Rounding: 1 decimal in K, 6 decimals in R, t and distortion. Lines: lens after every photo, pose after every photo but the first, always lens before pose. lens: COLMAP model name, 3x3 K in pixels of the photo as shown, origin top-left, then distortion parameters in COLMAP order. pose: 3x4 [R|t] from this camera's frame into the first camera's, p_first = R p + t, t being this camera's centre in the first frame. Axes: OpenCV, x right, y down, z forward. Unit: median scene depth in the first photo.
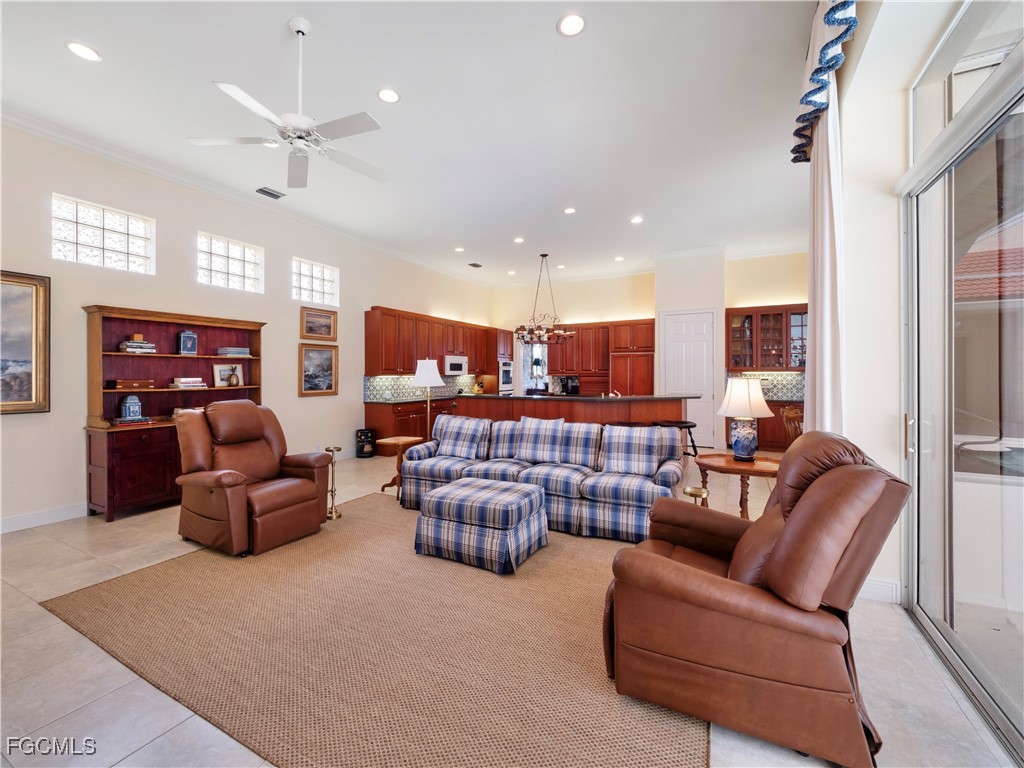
lens RADIAL K [[432.5, 0, 502.2], [0, 432.5, 373.6], [0, 0, 1]] dist [-0.001100, -0.001656]
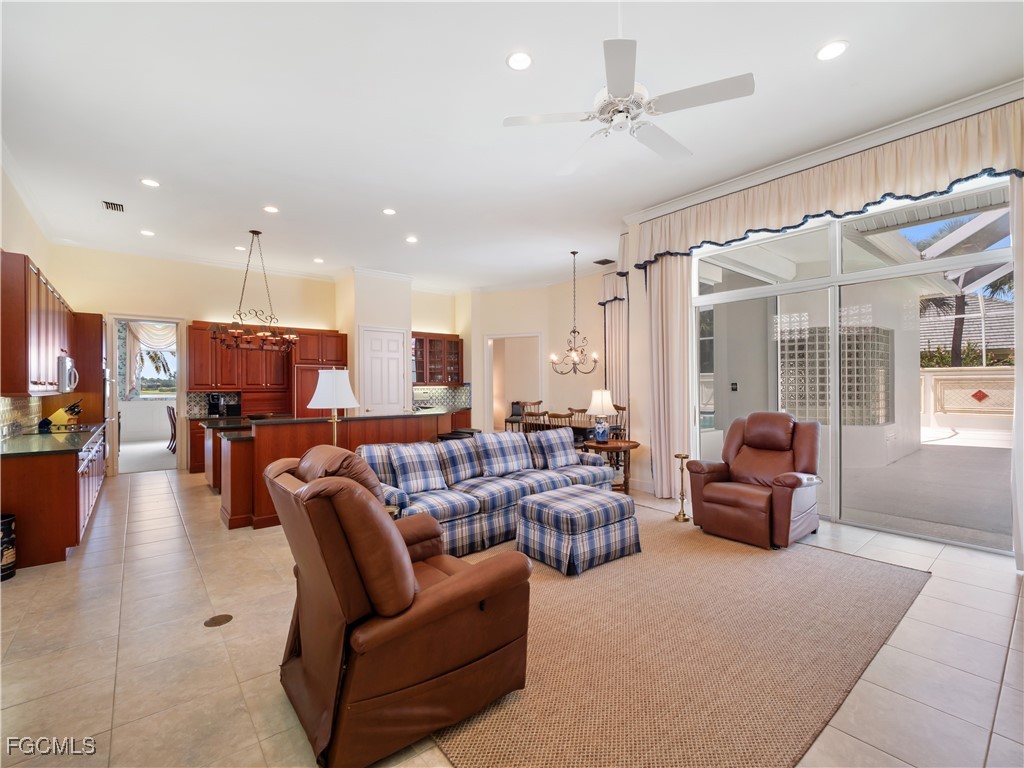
lens RADIAL K [[453.9, 0, 506.0], [0, 453.9, 382.5], [0, 0, 1]] dist [0.000940, -0.001449]
pose [[0.390277, 0.007096, 0.920670, -0.595591], [0.004270, 0.999946, -0.009517, -0.002866], [-0.920688, 0.007645, 0.390226, 0.373089]]
